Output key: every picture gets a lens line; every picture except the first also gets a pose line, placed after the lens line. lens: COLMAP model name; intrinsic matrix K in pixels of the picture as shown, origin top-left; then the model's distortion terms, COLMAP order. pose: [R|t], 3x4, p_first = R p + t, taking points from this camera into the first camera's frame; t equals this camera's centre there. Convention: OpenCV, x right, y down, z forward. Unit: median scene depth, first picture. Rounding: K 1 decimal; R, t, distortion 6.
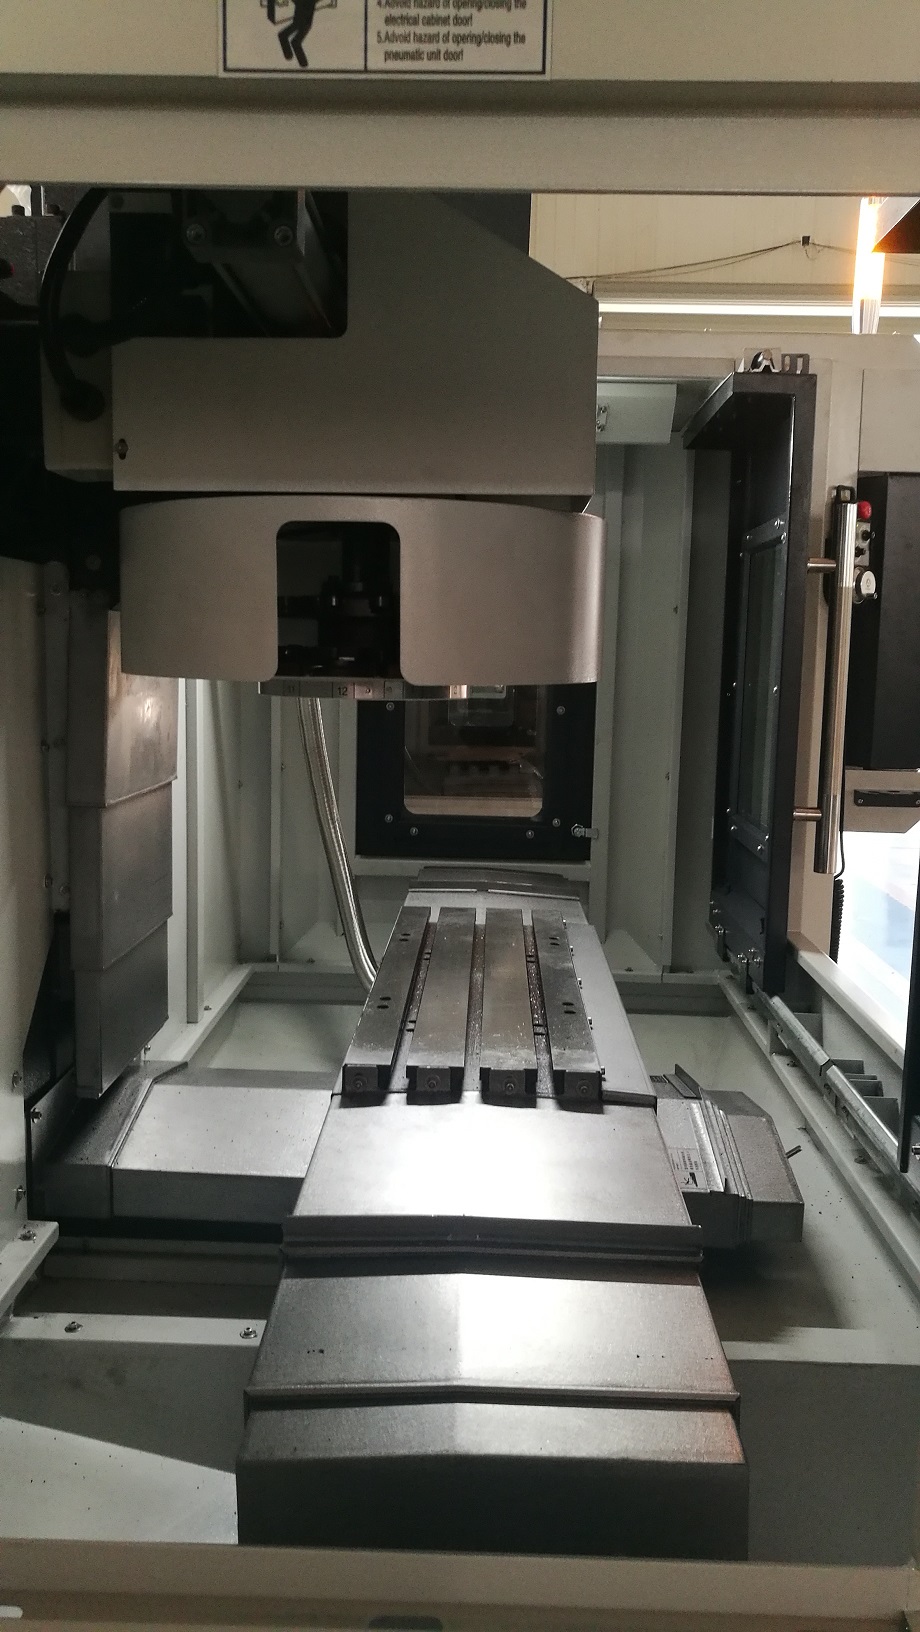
lens RADIAL K [[1299.4, 0, 460.0], [0, 1299.4, 816.0], [0, 0, 1]] dist [0.007888, 0.000314]
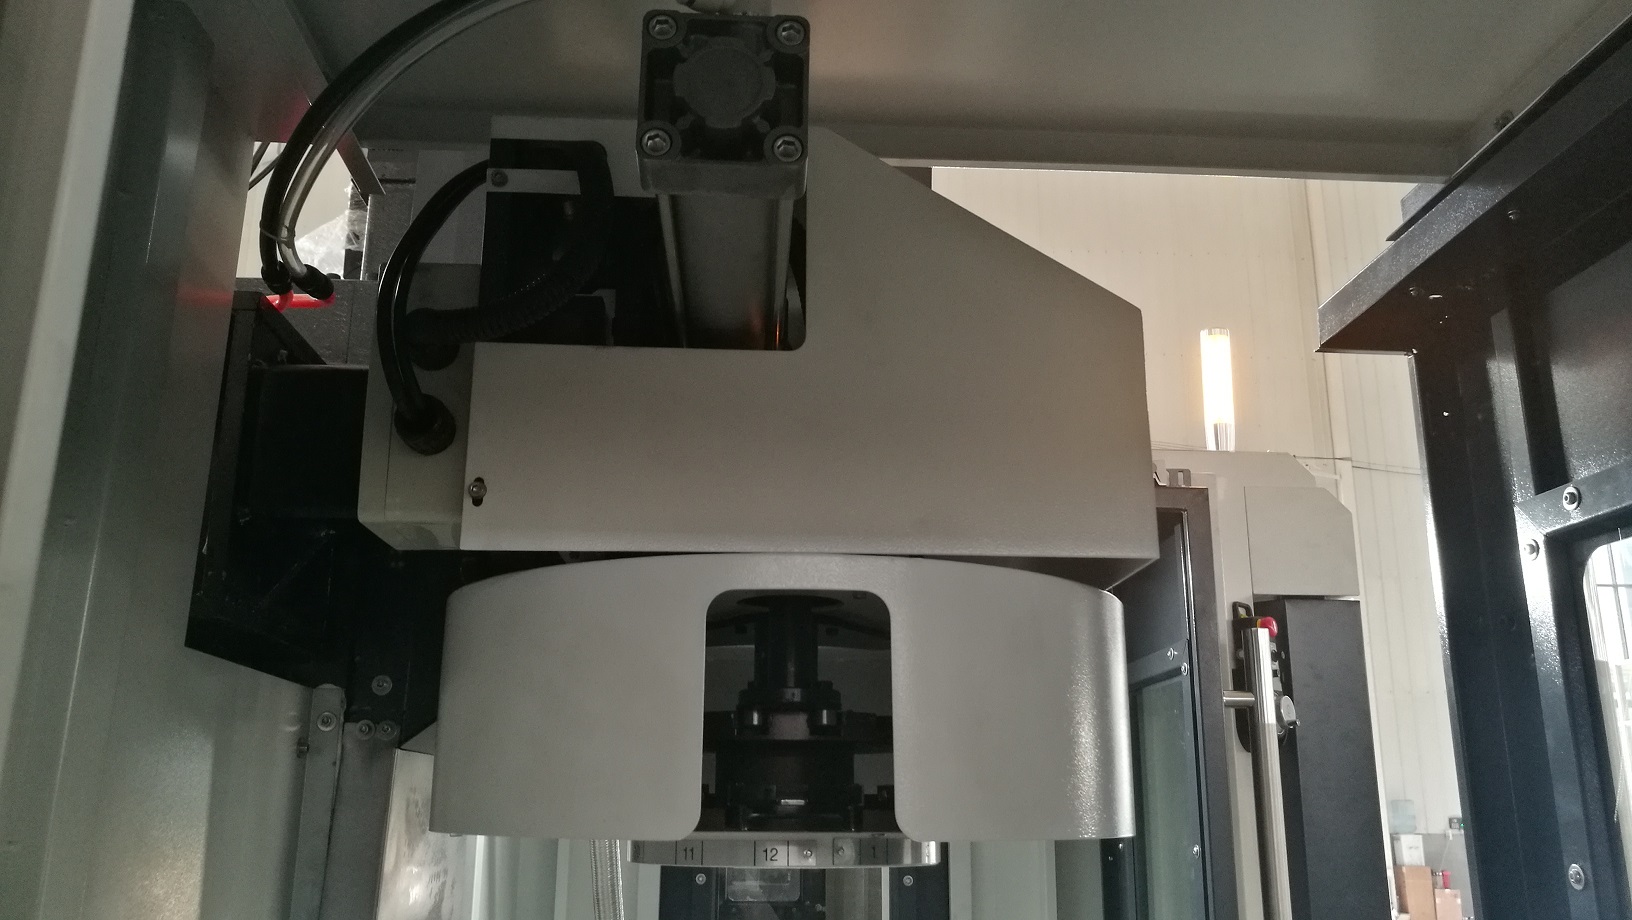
lens RADIAL K [[1305.8, 0, 806.8], [0, 1305.8, 460.1], [0, 0, 1]] dist [-0.035977, 0.000345]
pose [[0.996586, 0.007235, 0.082242, -0.103860], [0.025205, 0.921932, -0.386530, -0.020856], [-0.078619, 0.387284, 0.918602, 0.254322]]
